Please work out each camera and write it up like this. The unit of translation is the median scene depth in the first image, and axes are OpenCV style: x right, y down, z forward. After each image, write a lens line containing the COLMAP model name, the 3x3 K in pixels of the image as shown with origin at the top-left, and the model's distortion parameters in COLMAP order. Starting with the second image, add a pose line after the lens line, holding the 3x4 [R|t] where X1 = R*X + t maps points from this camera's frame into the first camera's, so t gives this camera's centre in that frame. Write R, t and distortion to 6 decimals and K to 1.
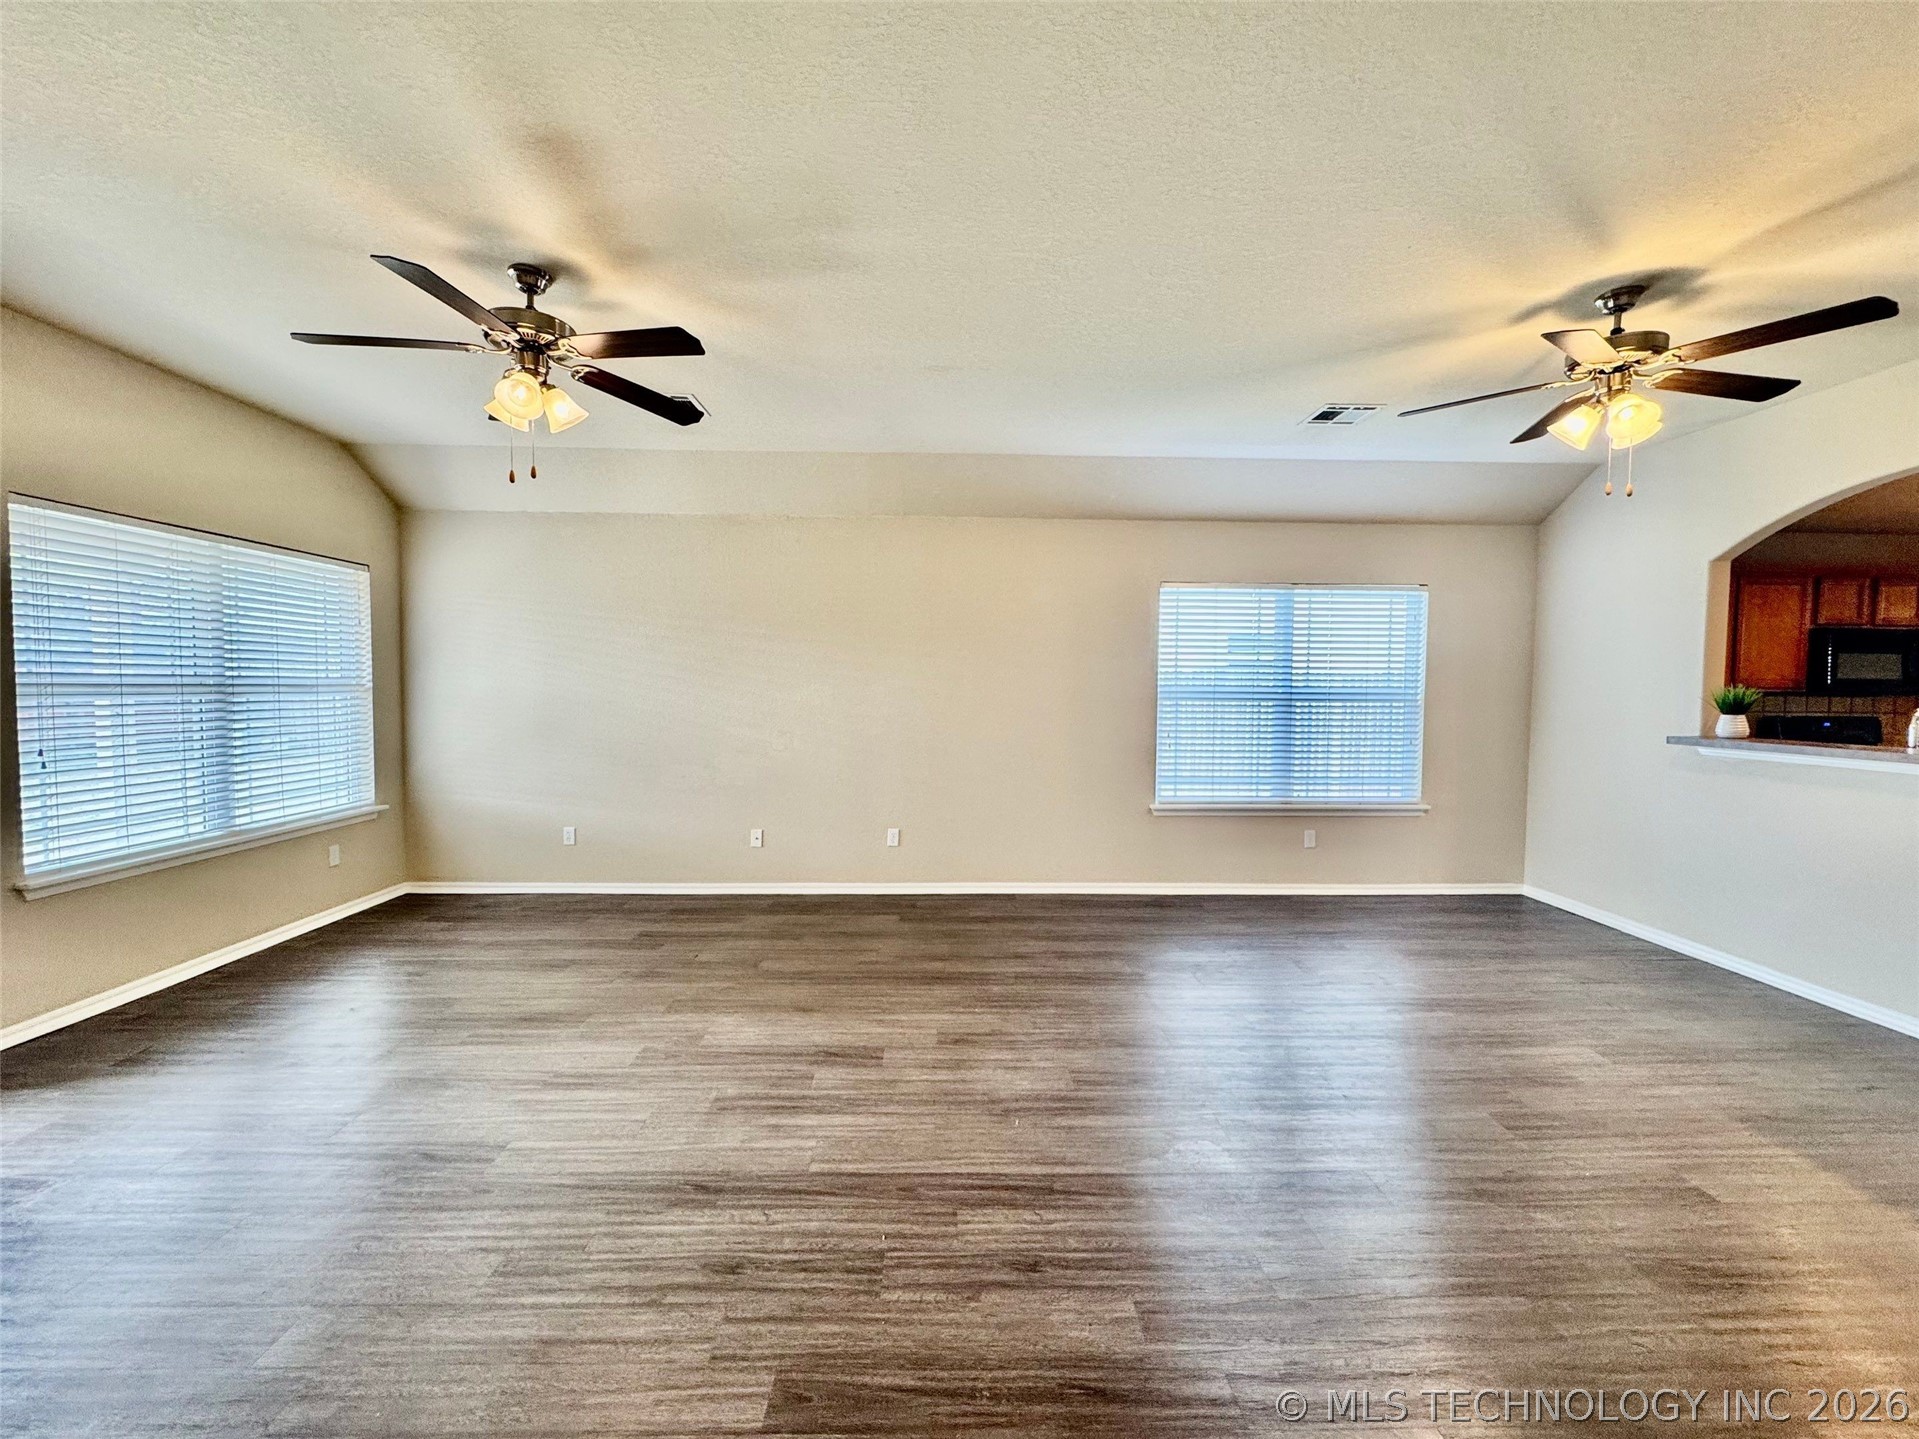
lens RADIAL K [[762.4, 0, 962.2], [0, 762.4, 719.6], [0, 0, 1]] dist [-0.001666, -0.000026]
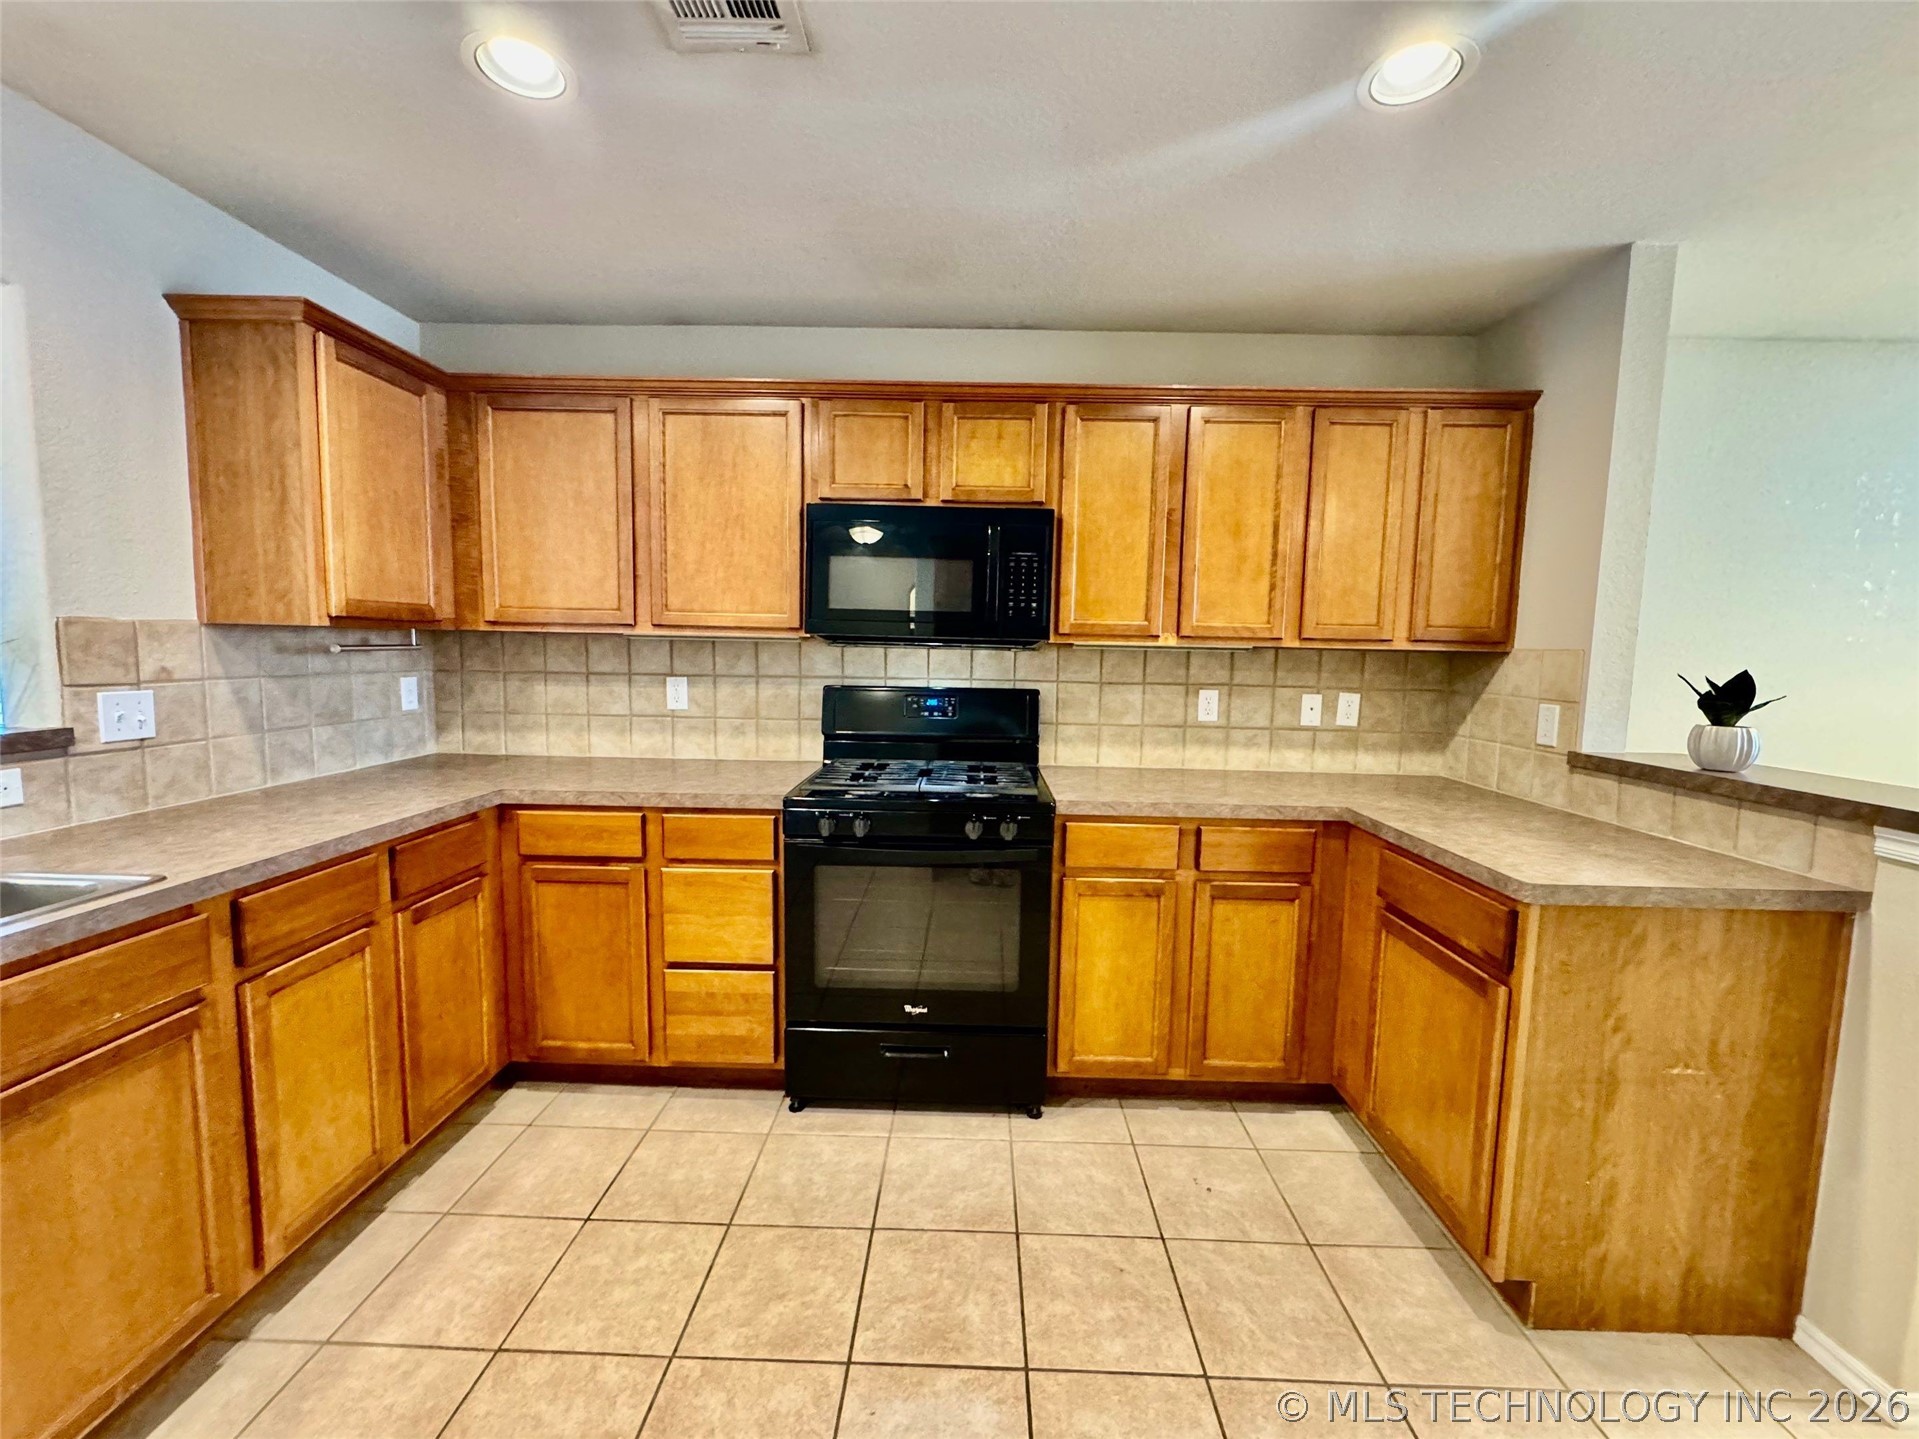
lens RADIAL K [[765.2, 0, 962.0], [0, 765.2, 716.0], [0, 0, 1]] dist [-0.002515, 0.000697]
pose [[0.998765, 0.015073, -0.047334, 1.500248], [-0.013002, 0.998958, 0.043759, -0.009810], [0.047945, -0.043089, 0.997920, 0.610159]]
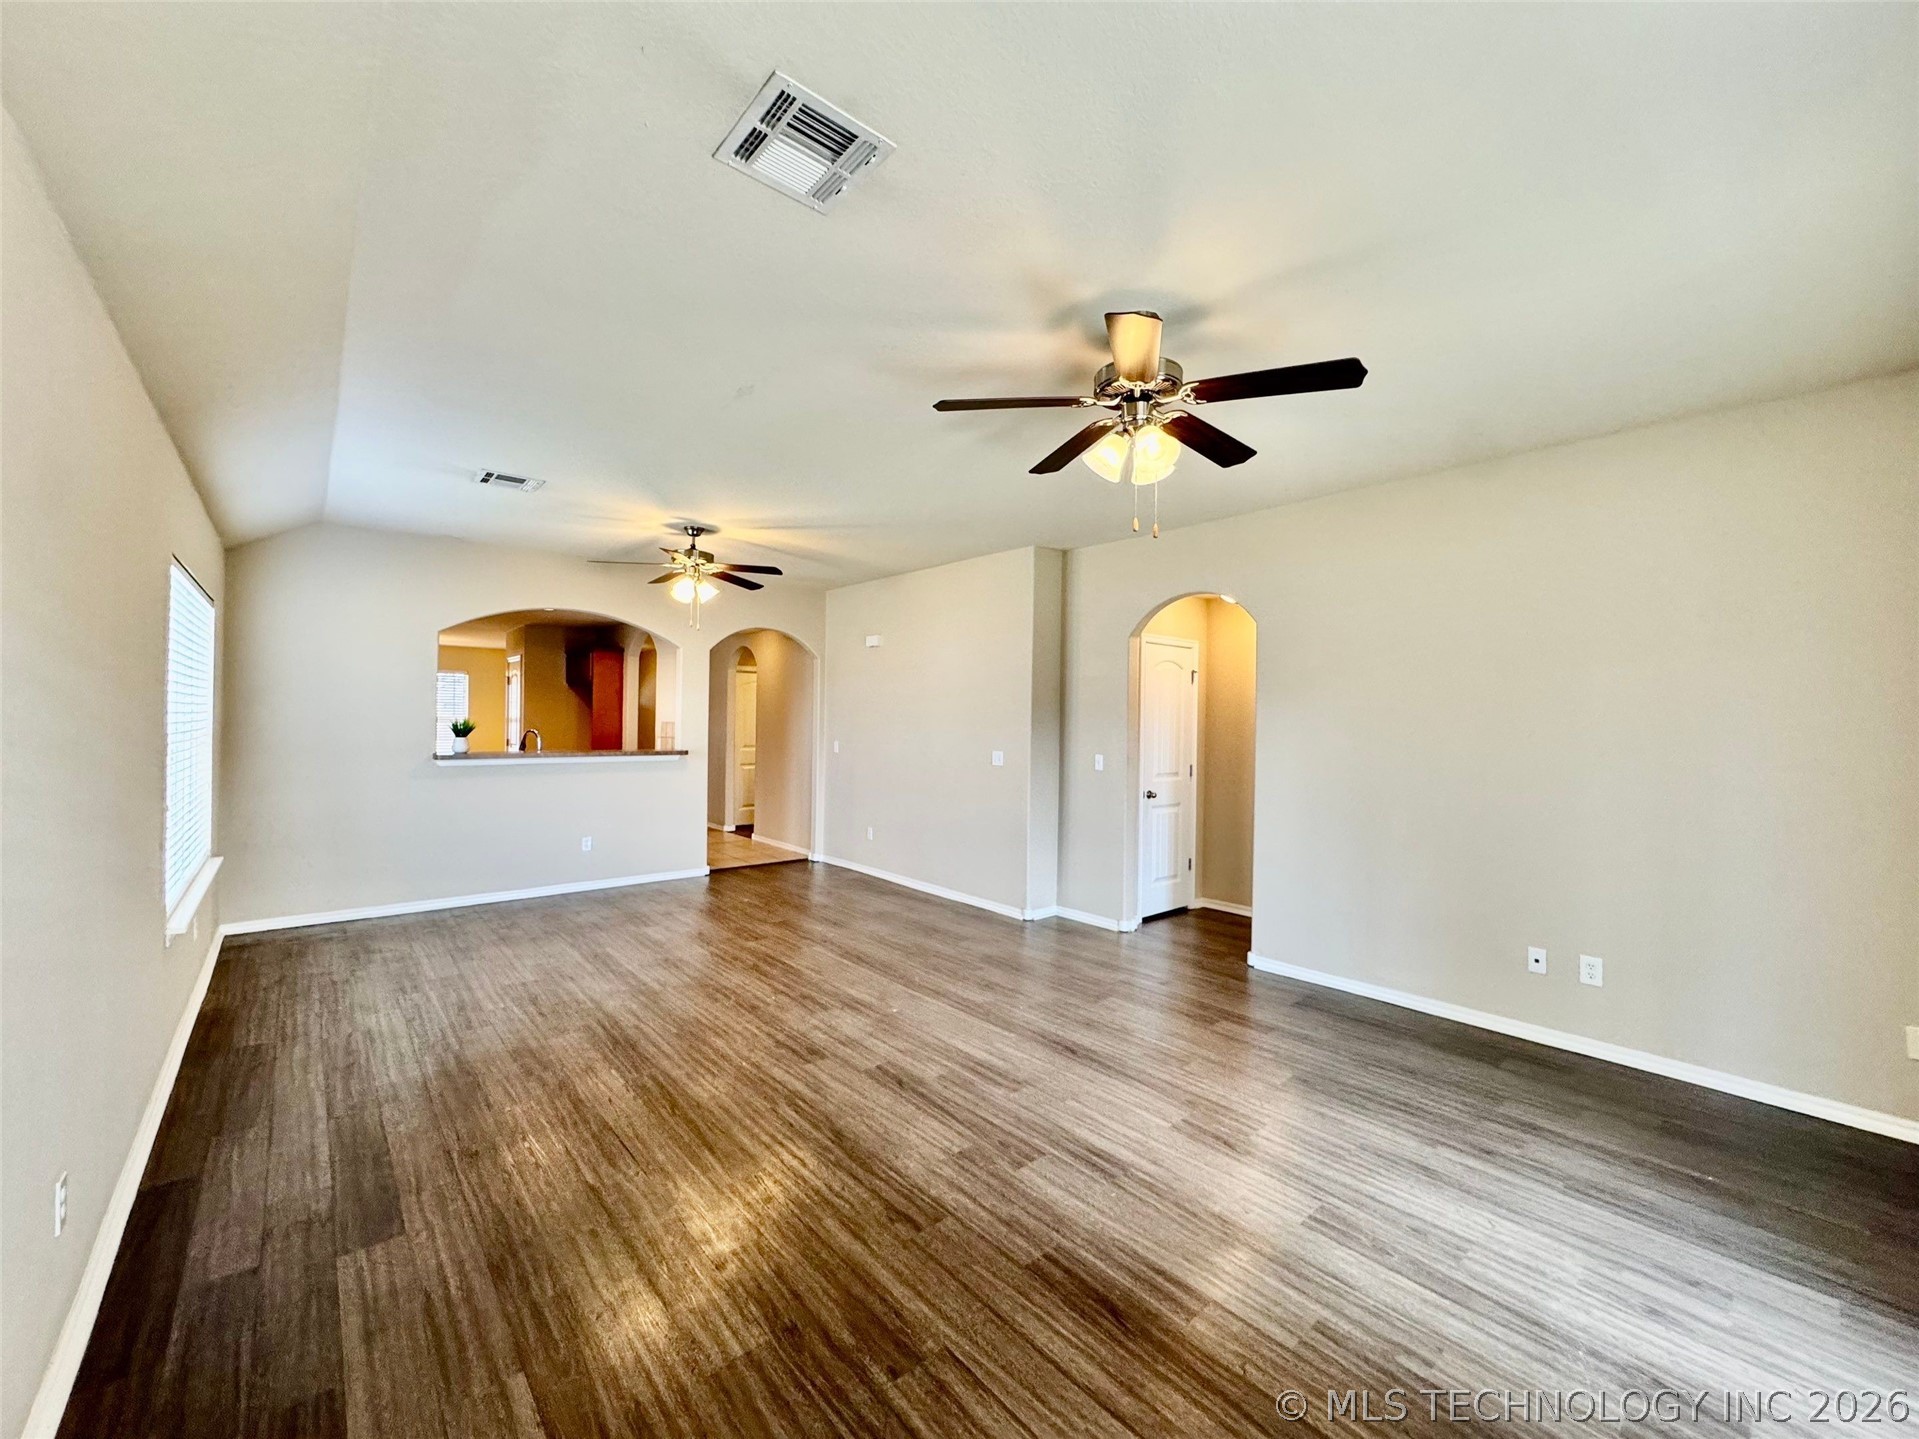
lens RADIAL K [[762.4, 0, 962.2], [0, 762.4, 719.6], [0, 0, 1]] dist [-0.001666, -0.000026]
pose [[-0.629904, -0.018338, 0.776457, -0.742057], [0.016867, 0.999162, 0.037281, -0.076596], [-0.776490, 0.036580, -0.629067, 1.125490]]
